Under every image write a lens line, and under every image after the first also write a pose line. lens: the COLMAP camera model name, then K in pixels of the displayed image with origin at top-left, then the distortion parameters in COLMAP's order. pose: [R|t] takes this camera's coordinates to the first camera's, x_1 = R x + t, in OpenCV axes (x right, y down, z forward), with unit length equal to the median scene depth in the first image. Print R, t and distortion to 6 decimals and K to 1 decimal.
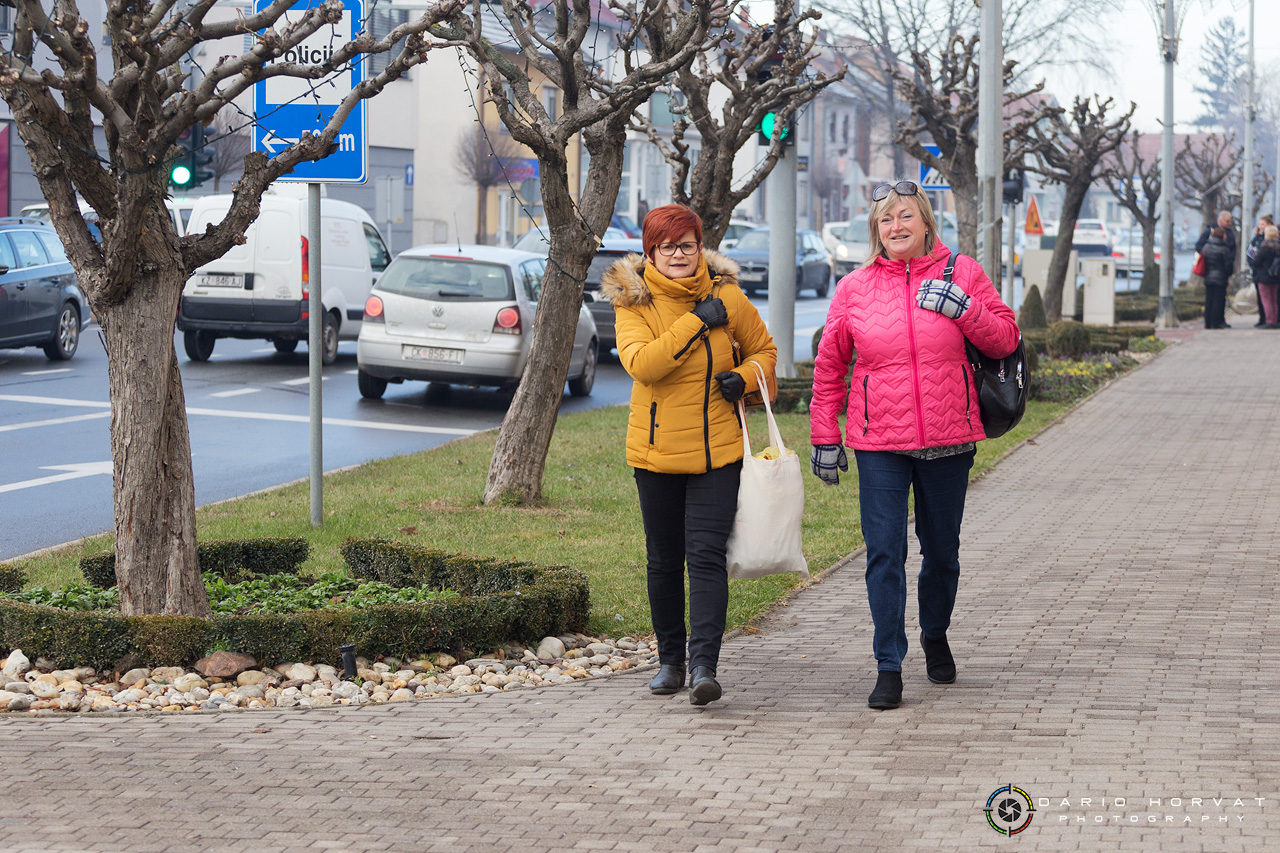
lens RADIAL K [[2860.9, 0, 640.0], [0, 2860.9, 426.5], [0, 0, 1]] dist [-0.073504, -0.171612]
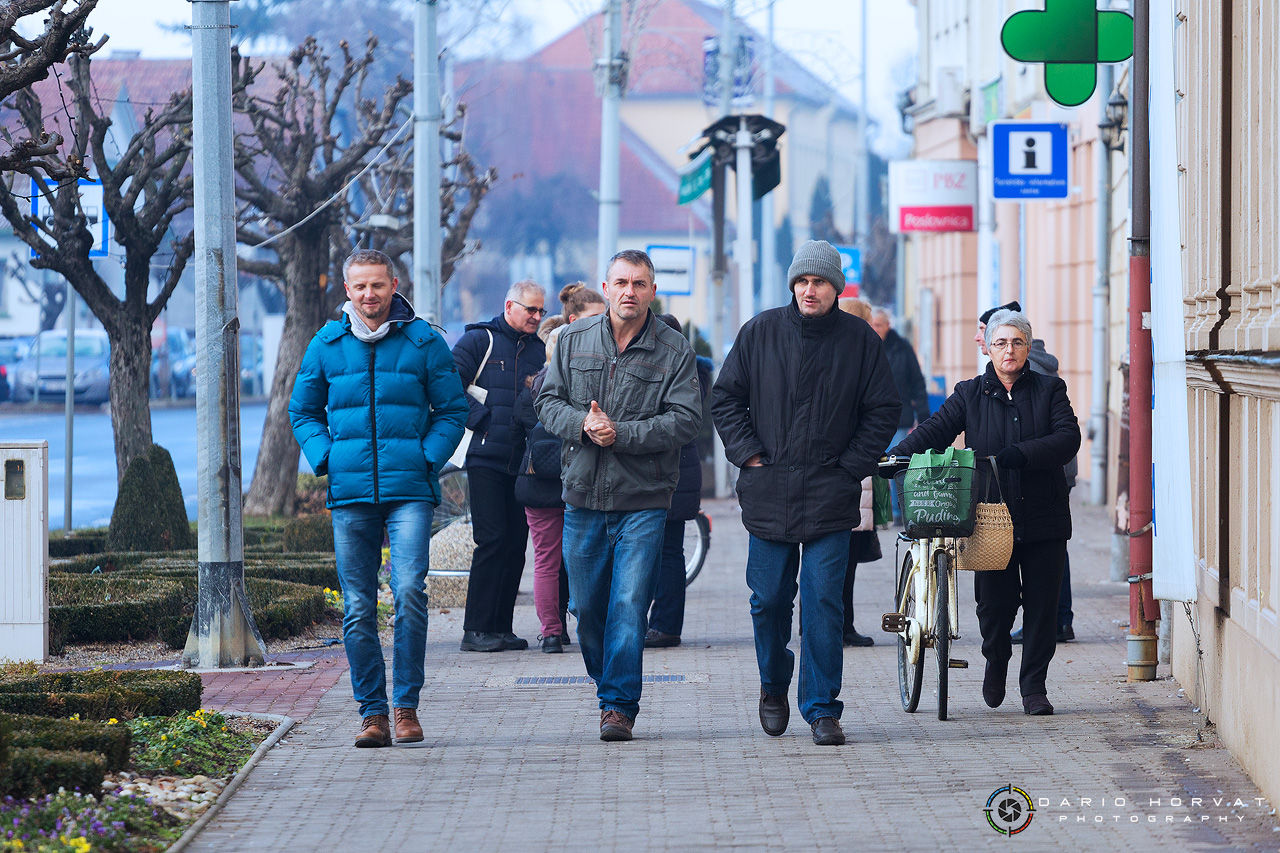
lens RADIAL K [[7401.4, 0, 640.0], [0, 7401.4, 426.5], [0, 0, 1]] dist [0.068081, 2.098514]
pose [[0.966538, -0.021275, 0.255639, 0.025430], [0.035582, 0.998040, -0.051471, -0.017358], [-0.254043, 0.058845, 0.965401, 0.218526]]
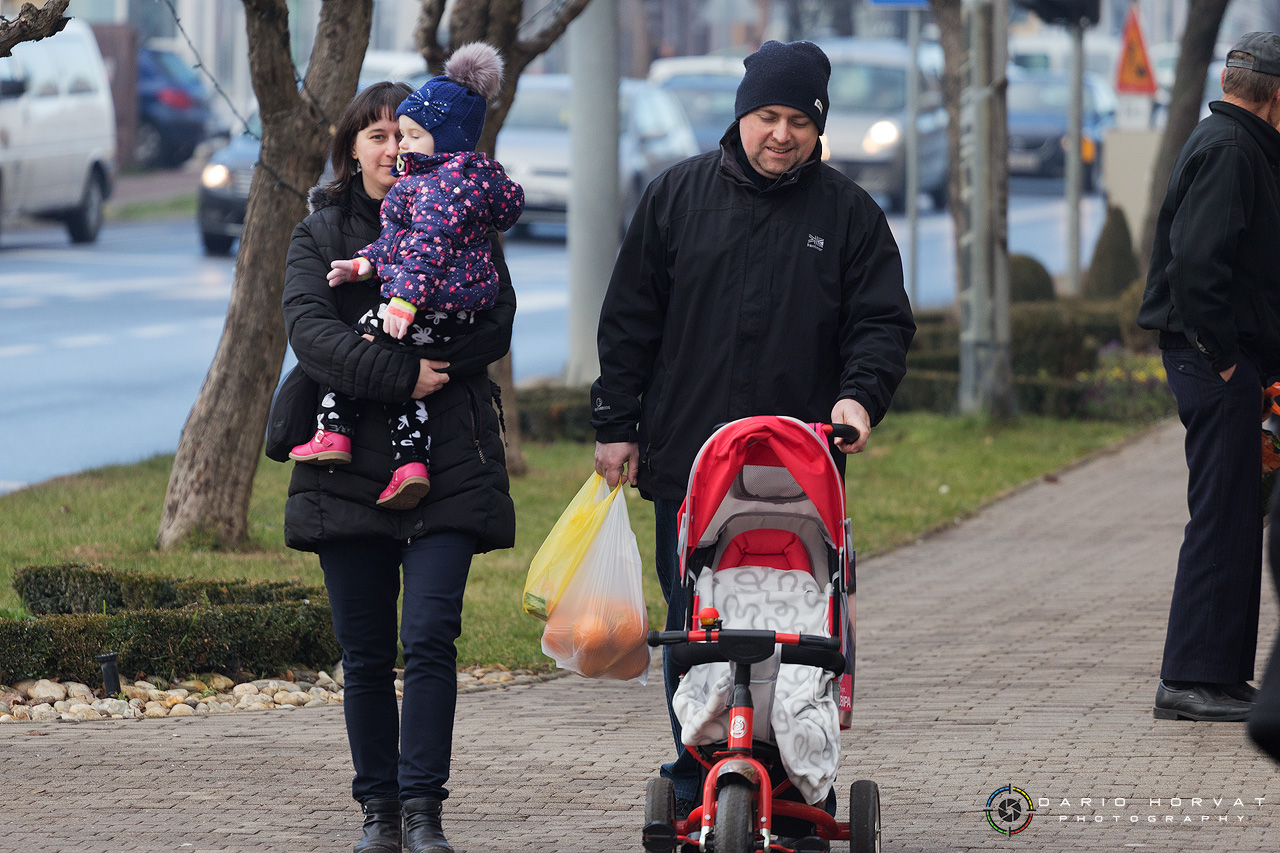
lens RADIAL K [[7000.4, 0, 640.0], [0, 7000.4, 426.5], [0, 0, 1]] dist [-0.069743, -7.726719]
pose [[0.998049, -0.009419, 0.061719, -0.044155], [0.010617, 0.999761, -0.019116, 0.030949], [-0.061524, 0.019734, 0.997910, -0.564520]]
